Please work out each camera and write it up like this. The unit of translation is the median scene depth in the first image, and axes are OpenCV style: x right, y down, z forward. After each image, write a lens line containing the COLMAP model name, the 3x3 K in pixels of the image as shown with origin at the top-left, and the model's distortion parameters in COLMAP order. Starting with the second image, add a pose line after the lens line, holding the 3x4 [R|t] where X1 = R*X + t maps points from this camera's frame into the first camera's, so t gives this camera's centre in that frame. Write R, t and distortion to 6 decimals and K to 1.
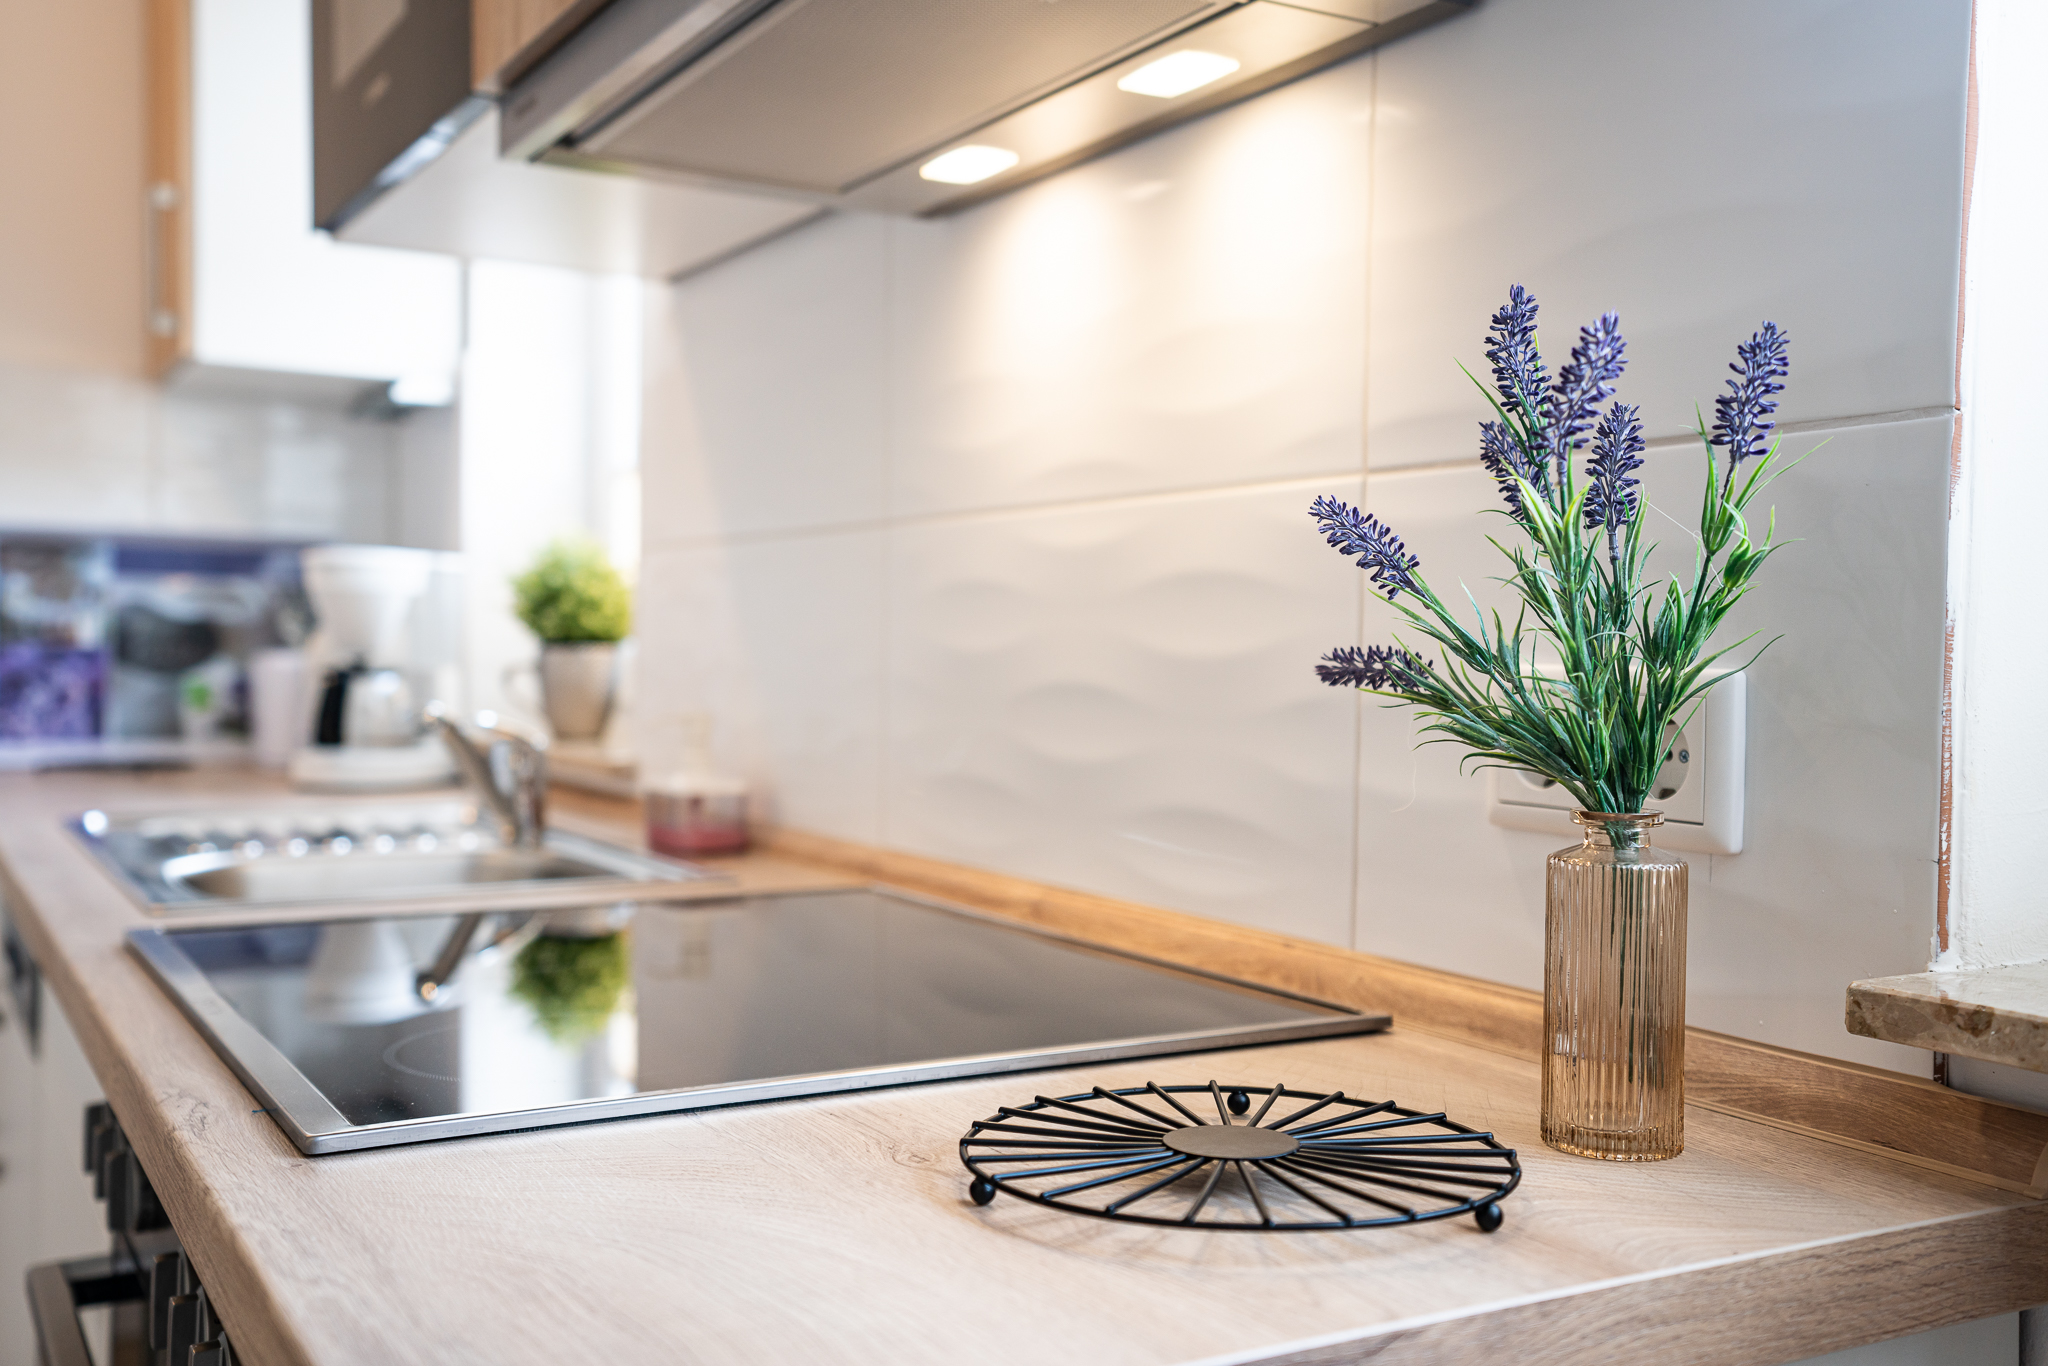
lens RADIAL K [[1977.5, 0, 1024.0], [0, 1977.5, 683.0], [0, 0, 1]] dist [0.004477, 0.004279]
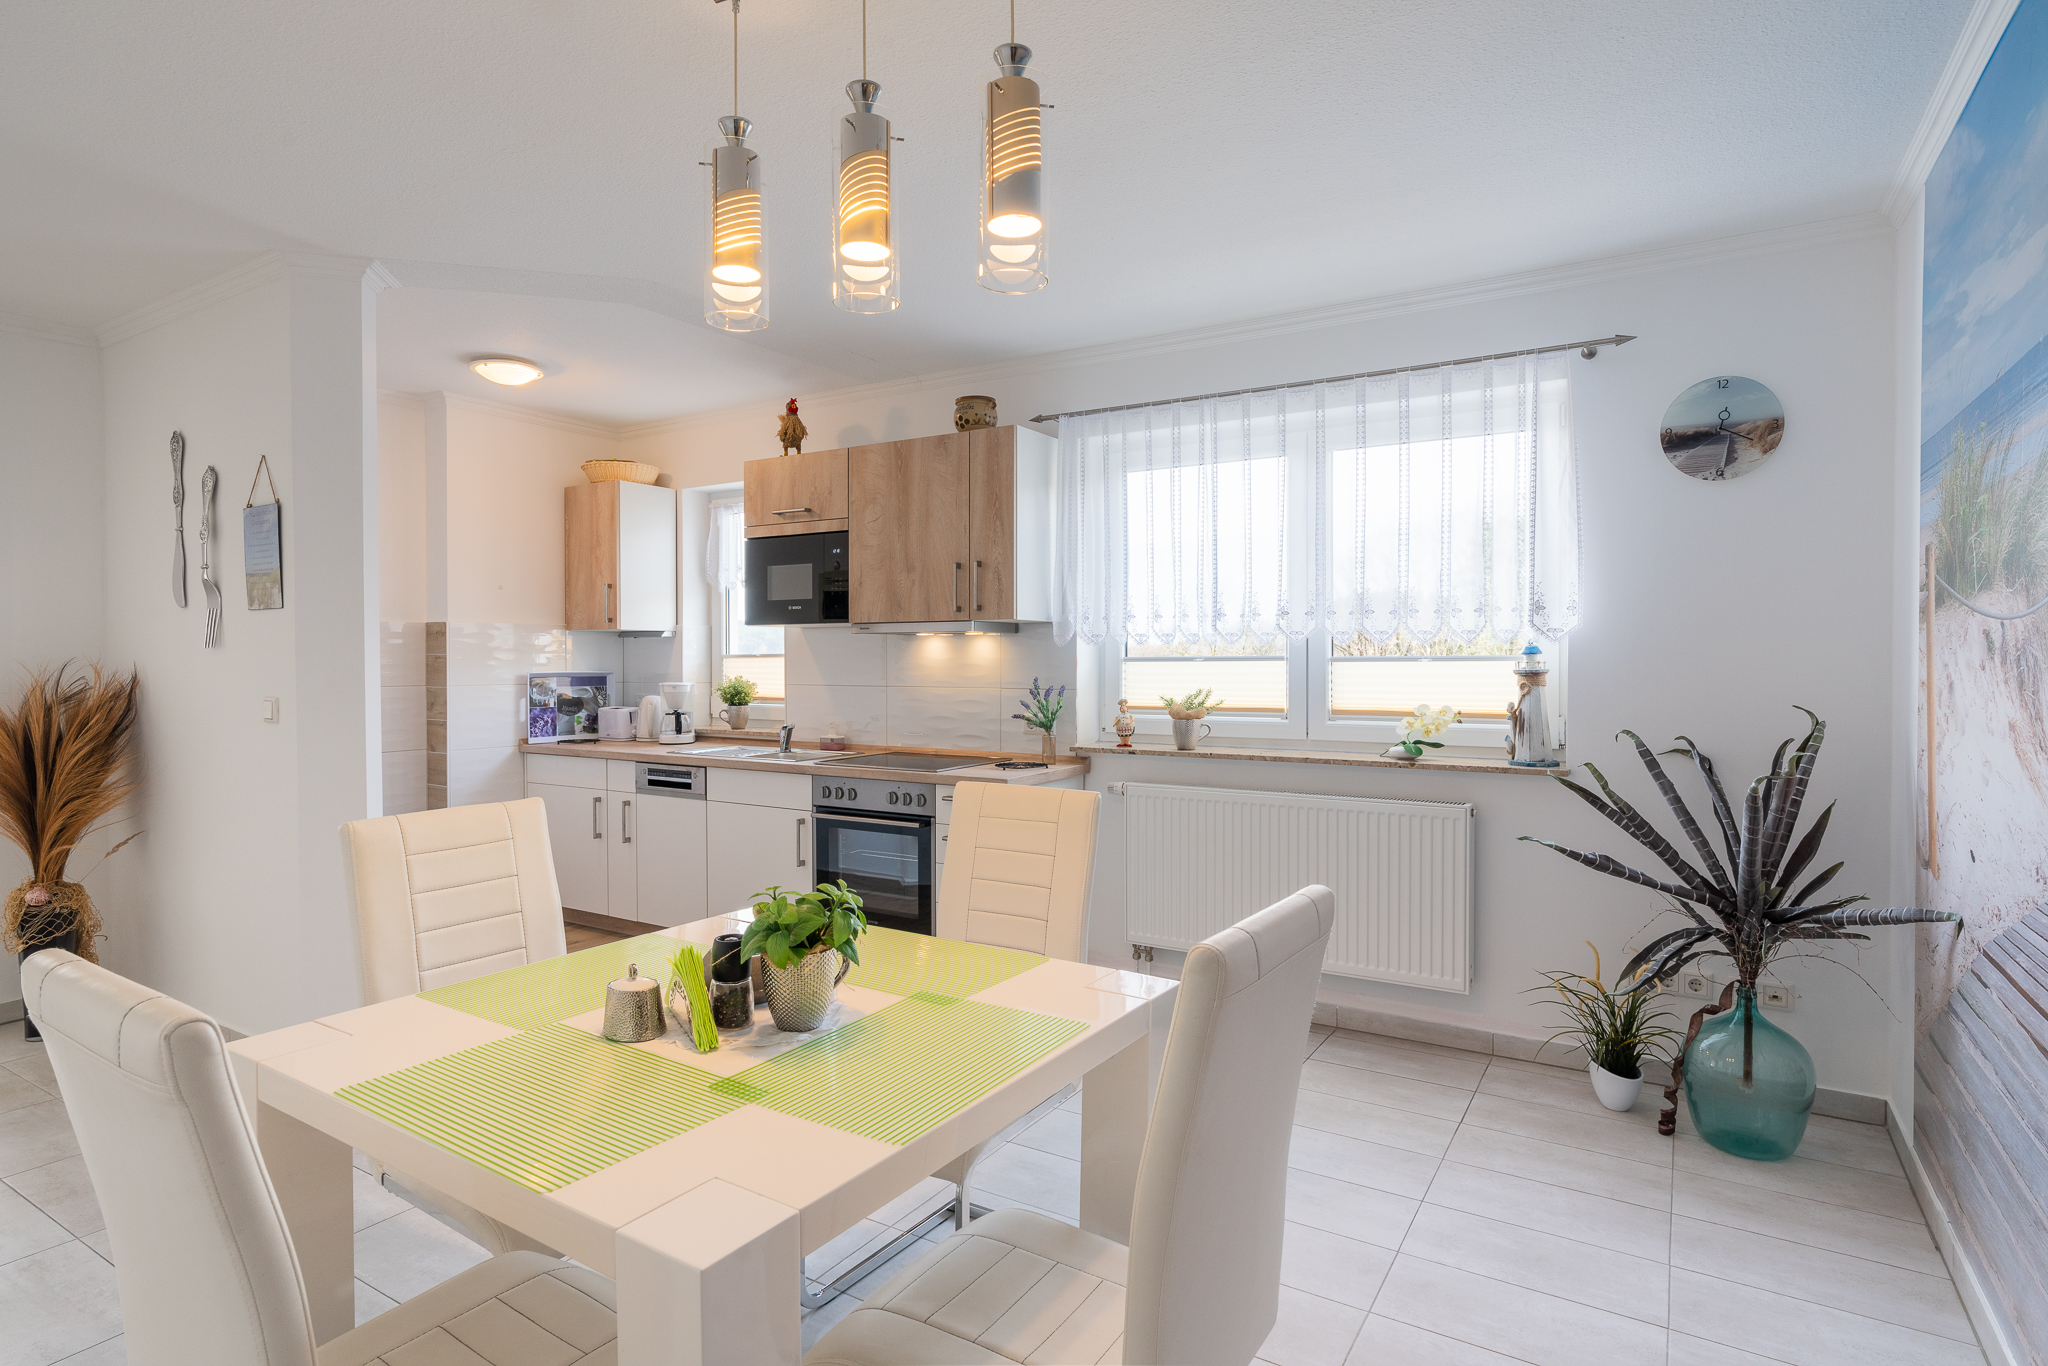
lens RADIAL K [[1067.2, 0, 1024.0], [0, 1067.2, 683.0], [0, 0, 1]] dist [-0.003924, -0.000253]
pose [[0.881106, -0.021823, 0.472415, -1.018890], [0.019544, 0.999762, 0.009732, -0.100511], [-0.472515, 0.000658, 0.881322, -1.599928]]
